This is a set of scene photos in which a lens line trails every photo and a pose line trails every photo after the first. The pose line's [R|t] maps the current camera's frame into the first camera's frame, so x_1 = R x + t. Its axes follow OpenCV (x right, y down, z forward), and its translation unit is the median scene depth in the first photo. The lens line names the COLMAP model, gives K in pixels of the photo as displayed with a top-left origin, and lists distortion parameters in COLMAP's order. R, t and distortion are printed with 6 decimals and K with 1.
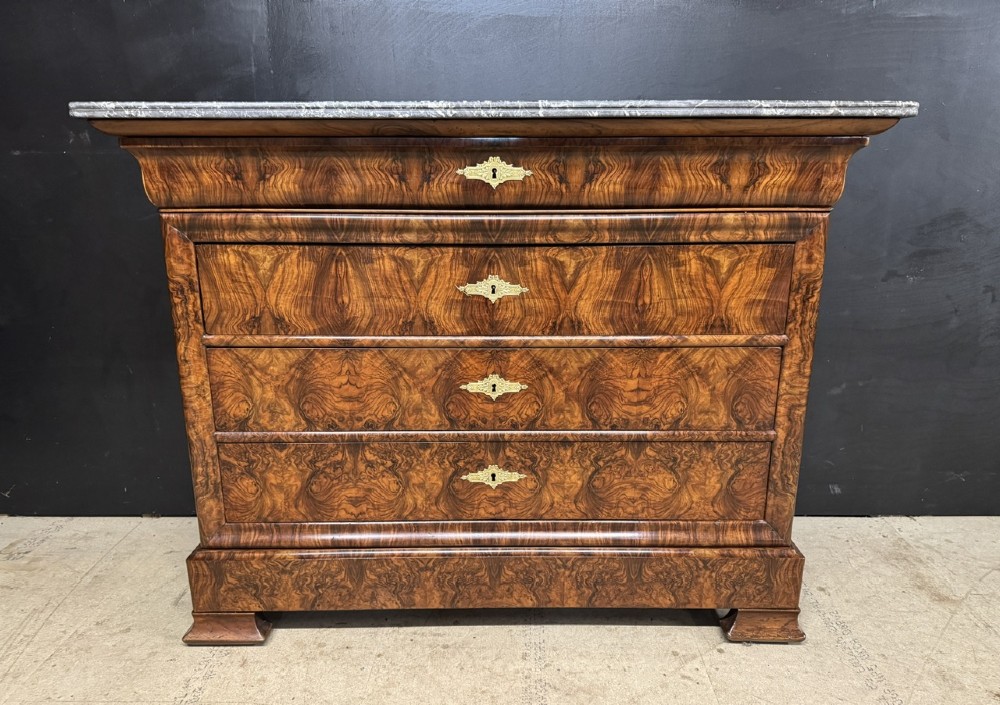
lens RADIAL K [[704.0, 0, 499.5], [0, 704.0, 384.1], [0, 0, 1]] dist [0.199845, -0.456874]
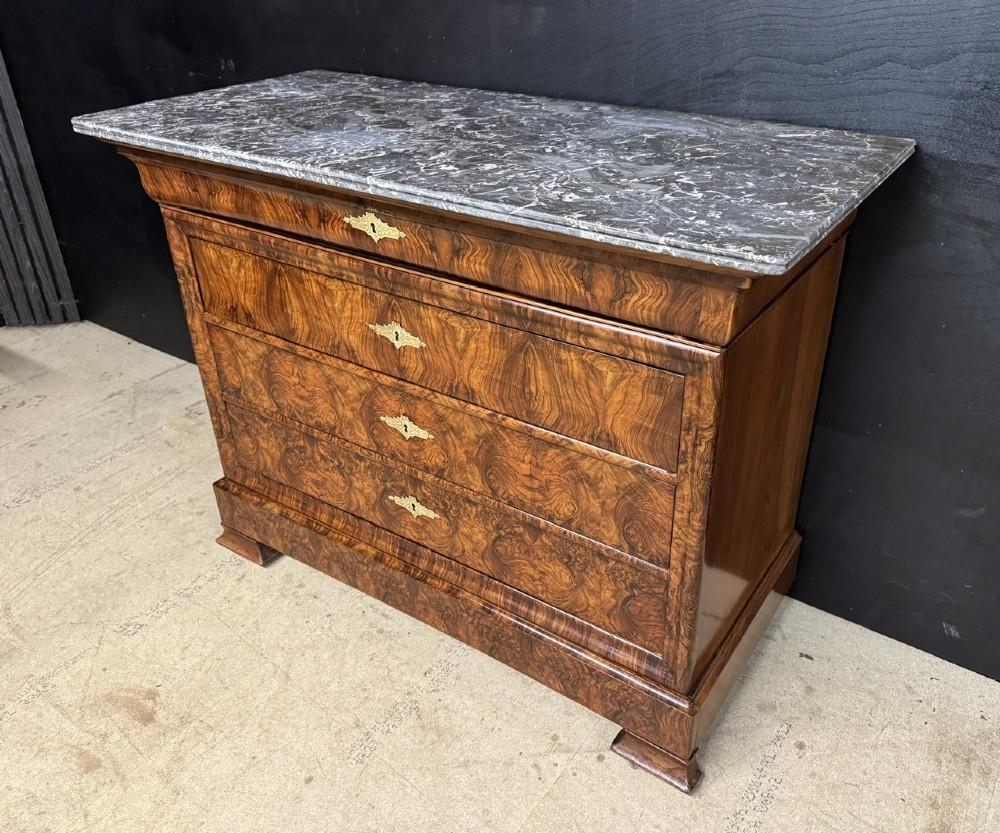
lens RADIAL K [[820.2, 0, 528.7], [0, 820.2, 398.8], [0, 0, 1]] dist [0.187864, -0.367602]
pose [[0.833621, 0.270140, -0.481767, 0.668065], [-0.138572, 0.946627, 0.291024, -0.386025], [0.534671, -0.175844, 0.826562, 0.162245]]
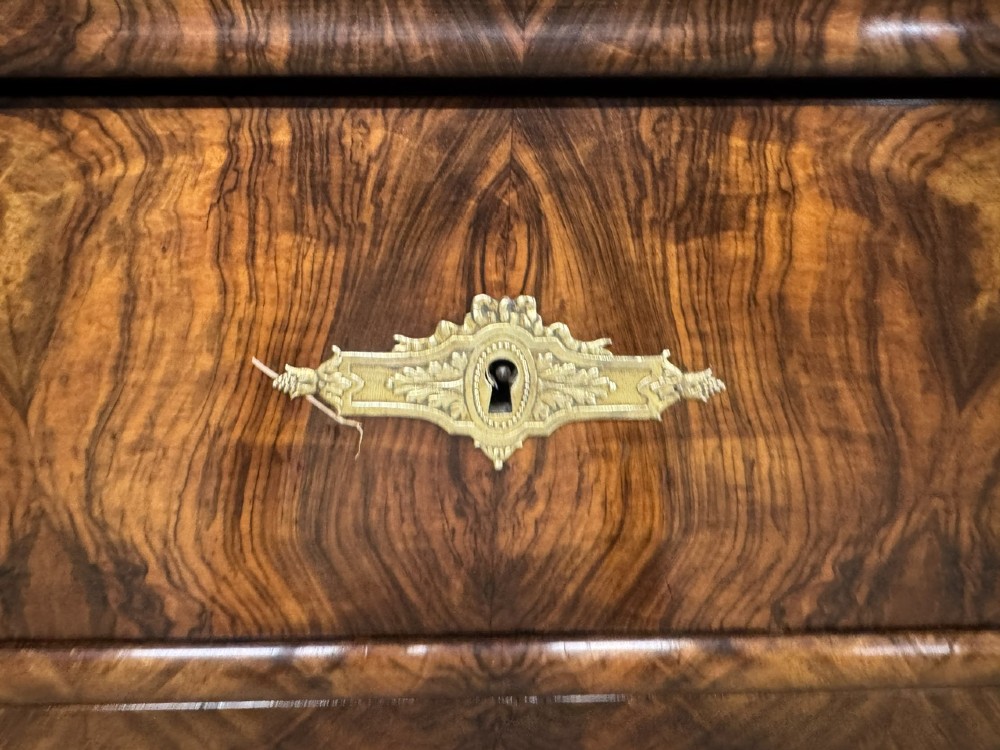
lens RADIAL K [[749.9, 0, 440.4], [0, 749.9, 373.7], [0, 0, 1]] dist [-0.004783, -0.001562]
pose [[0.999777, -0.008959, 0.019117, -0.024554], [0.008116, 0.999010, 0.043729, -0.138826], [-0.019490, -0.043564, 0.998860, 0.805739]]
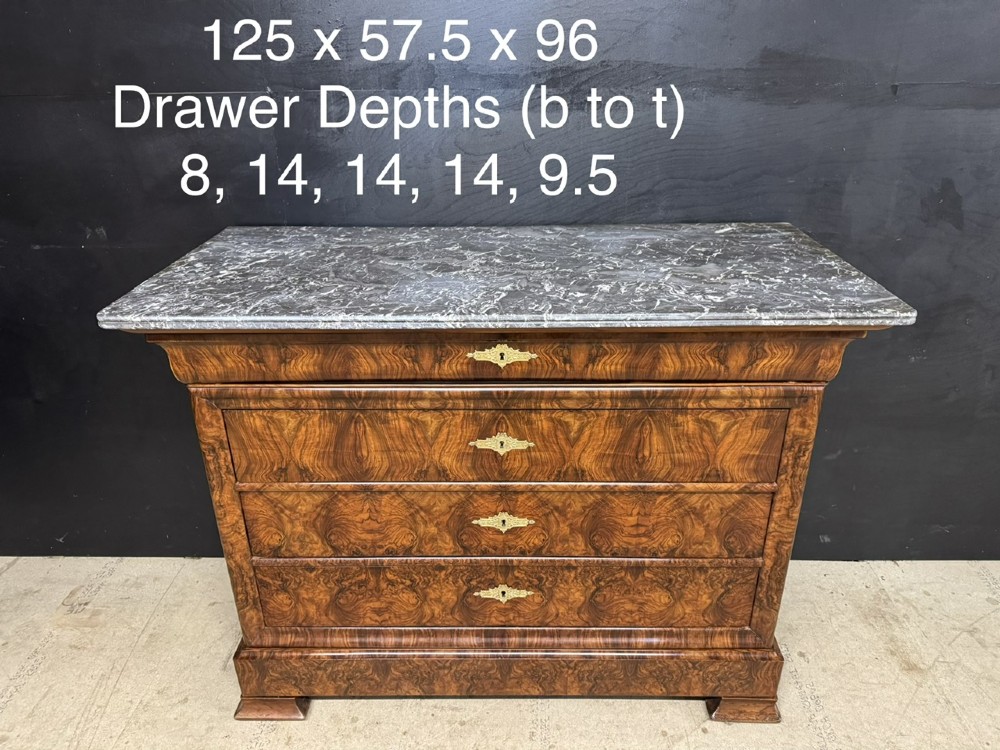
lens RADIAL K [[703.3, 0, 496.6], [0, 703.3, 381.8], [0, 0, 1]] dist [0.152351, -0.299580]
pose [[0.999690, -0.002964, -0.024713, 0.009461], [0.007193, 0.984926, 0.172828, -0.396322], [0.023829, -0.172952, 0.984642, -0.027700]]
